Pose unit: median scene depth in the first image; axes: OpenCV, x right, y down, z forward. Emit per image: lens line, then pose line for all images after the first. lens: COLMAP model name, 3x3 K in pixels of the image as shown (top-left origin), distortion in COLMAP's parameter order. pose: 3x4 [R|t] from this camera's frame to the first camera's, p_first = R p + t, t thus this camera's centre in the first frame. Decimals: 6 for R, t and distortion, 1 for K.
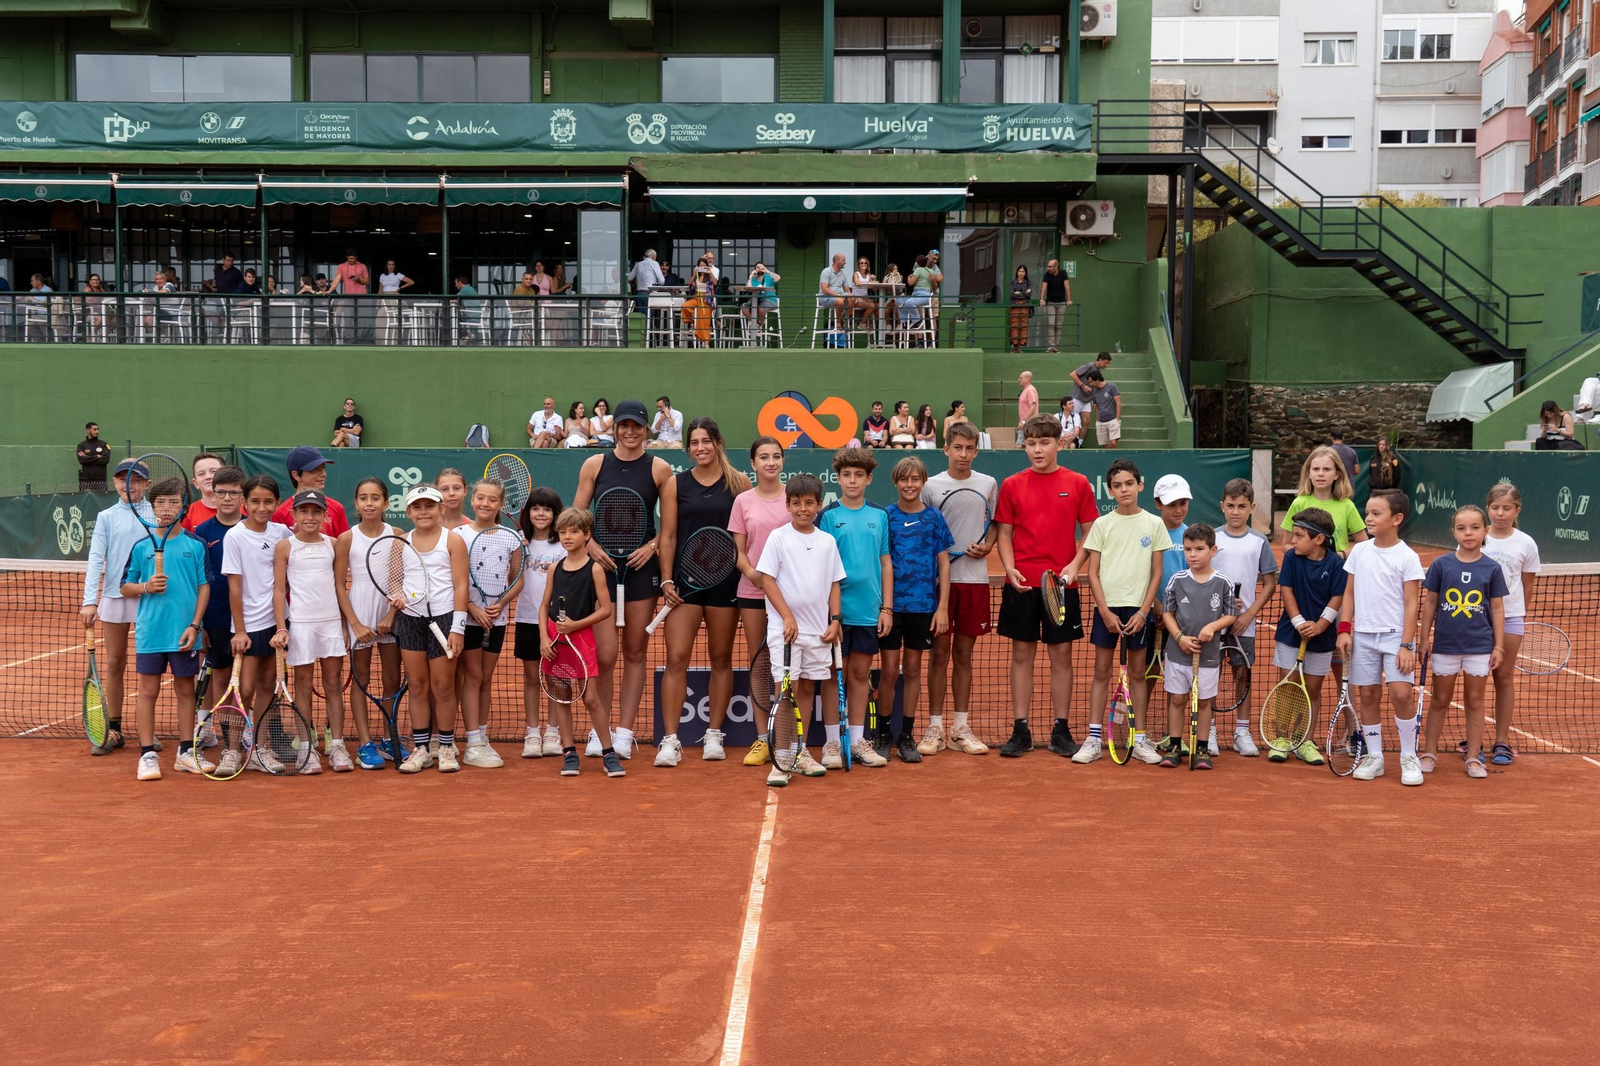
lens RADIAL K [[1839.3, 0, 795.2], [0, 1839.3, 563.1], [0, 0, 1]] dist [0.046641, 0.000439]
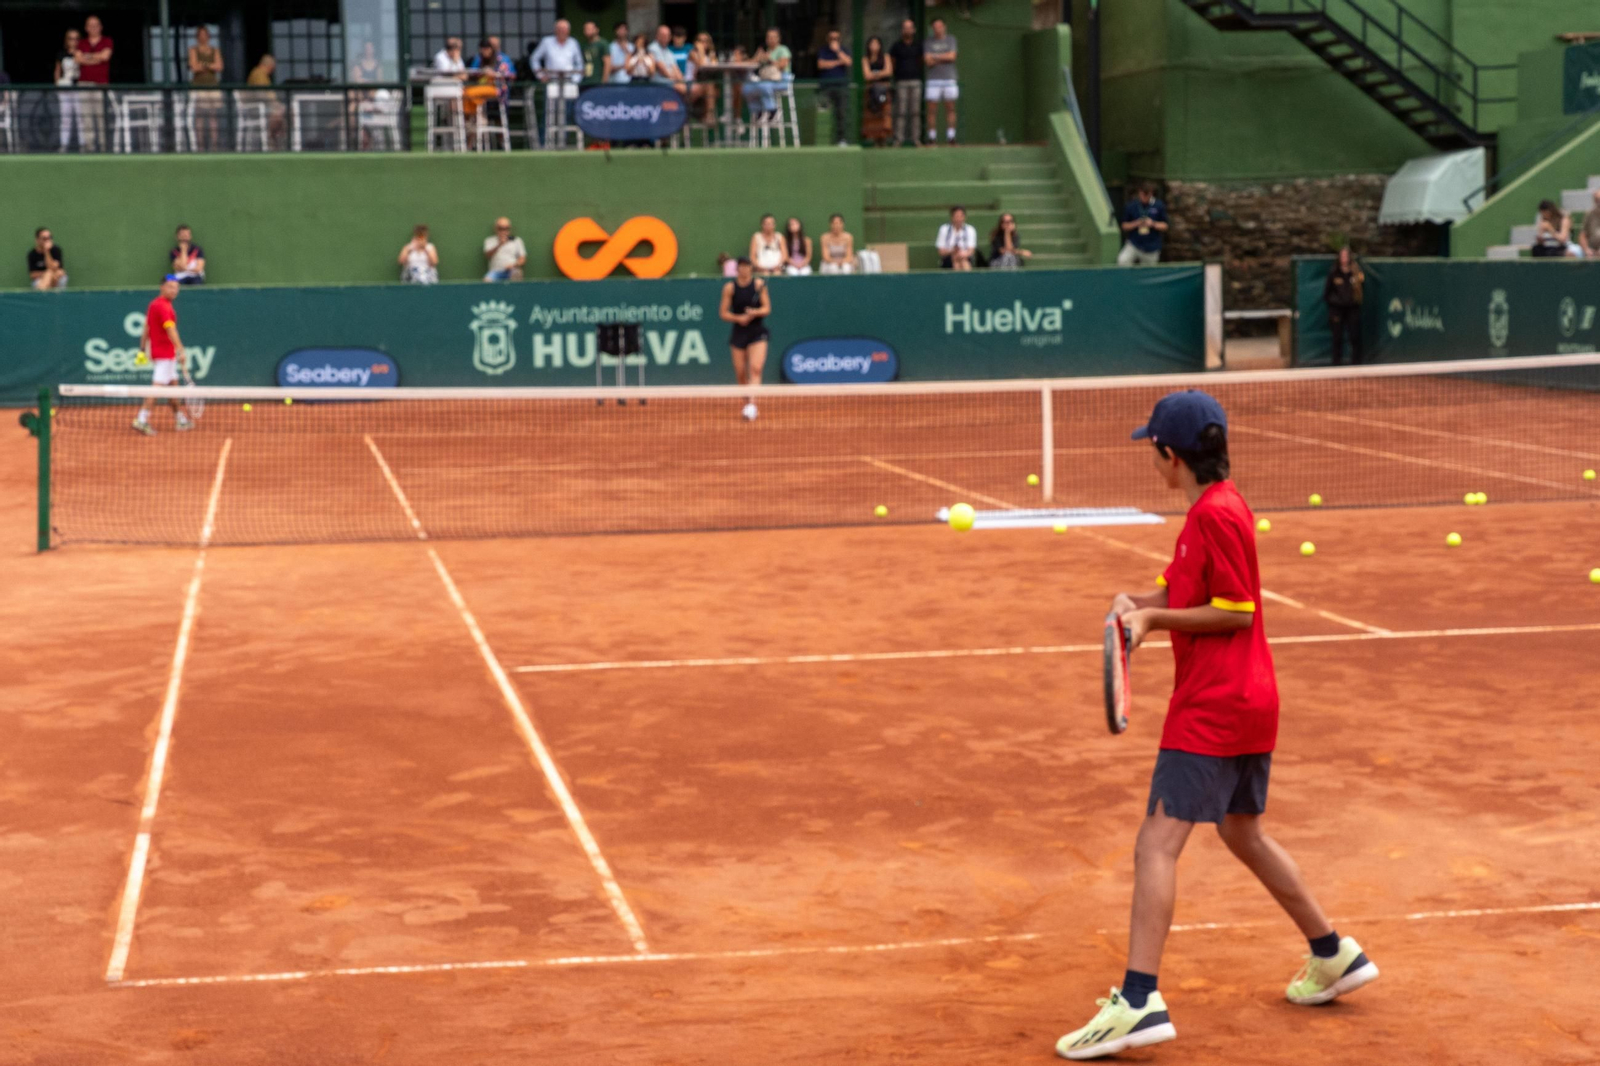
lens RADIAL K [[3168.7, 0, 798.9], [0, 3168.7, 533.0], [0, 0, 1]] dist [0.116474, 0.195499]
pose [[0.982784, -0.039174, 0.180555, -0.163677], [0.035132, 0.999057, 0.025528, 0.013852], [-0.181385, -0.018745, 0.983234, -0.320927]]
